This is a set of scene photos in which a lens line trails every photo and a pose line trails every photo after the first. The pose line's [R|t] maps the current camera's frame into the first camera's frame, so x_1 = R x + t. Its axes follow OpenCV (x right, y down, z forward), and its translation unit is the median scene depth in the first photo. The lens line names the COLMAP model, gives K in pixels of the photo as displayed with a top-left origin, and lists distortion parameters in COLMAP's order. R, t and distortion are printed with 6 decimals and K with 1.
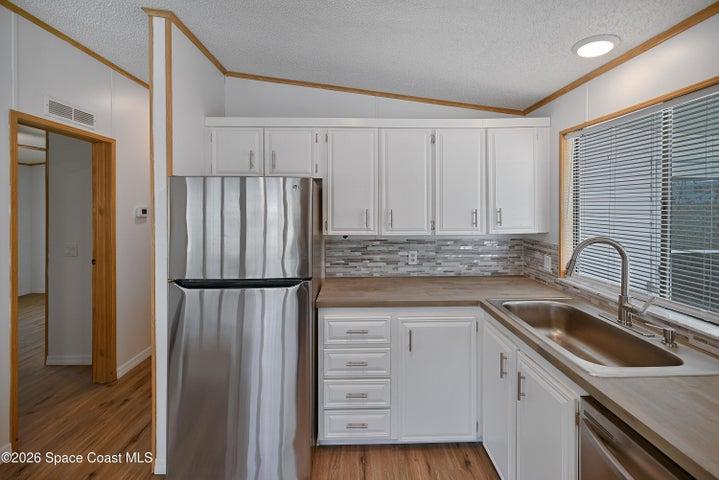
lens RADIAL K [[295.6, 0, 359.9], [0, 295.6, 210.0], [0, 0, 1]] dist [-0.000984, -0.000395]
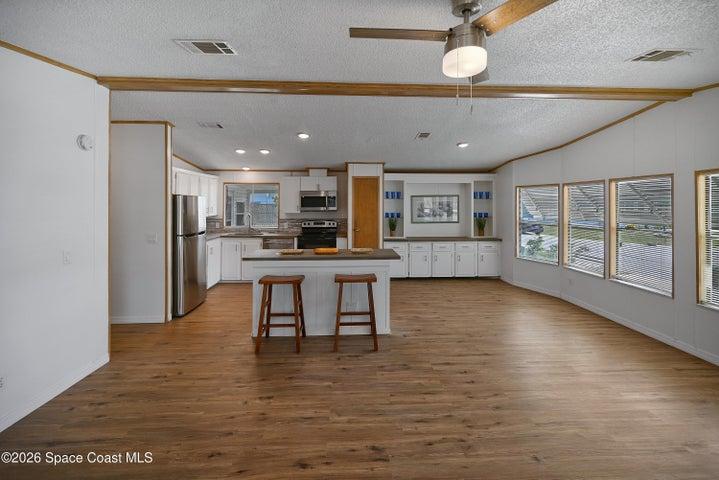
lens RADIAL K [[295.6, 0, 359.9], [0, 295.6, 210.0], [0, 0, 1]] dist [-0.000984, -0.000395]
pose [[-0.027639, -0.018337, 0.999450, -2.401080], [0.012816, 0.999743, 0.018697, -0.008539], [-0.999536, 0.013326, -0.027397, -0.352202]]
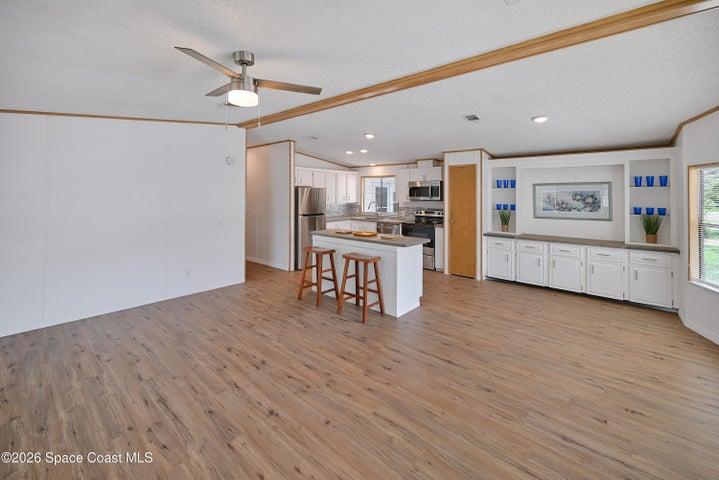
lens RADIAL K [[300.8, 0, 358.6], [0, 300.8, 194.5], [0, 0, 1]] dist [-0.000005, -0.000170]
pose [[0.664029, 0.002615, 0.747702, -2.237509], [0.005060, 0.999955, -0.007991, 0.009851], [-0.747690, 0.009090, 0.663986, -1.563387]]
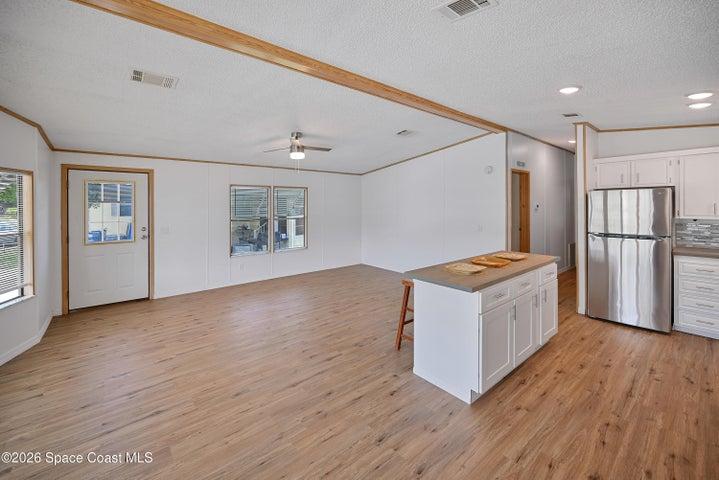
lens RADIAL K [[298.5, 0, 359.8], [0, 298.5, 207.2], [0, 0, 1]] dist [0.000149, -0.000625]
pose [[0.628540, -0.002097, -0.777775, 0.070613], [0.001094, 0.999998, -0.001813, 0.019177], [0.777777, 0.000289, 0.628541, -1.528825]]
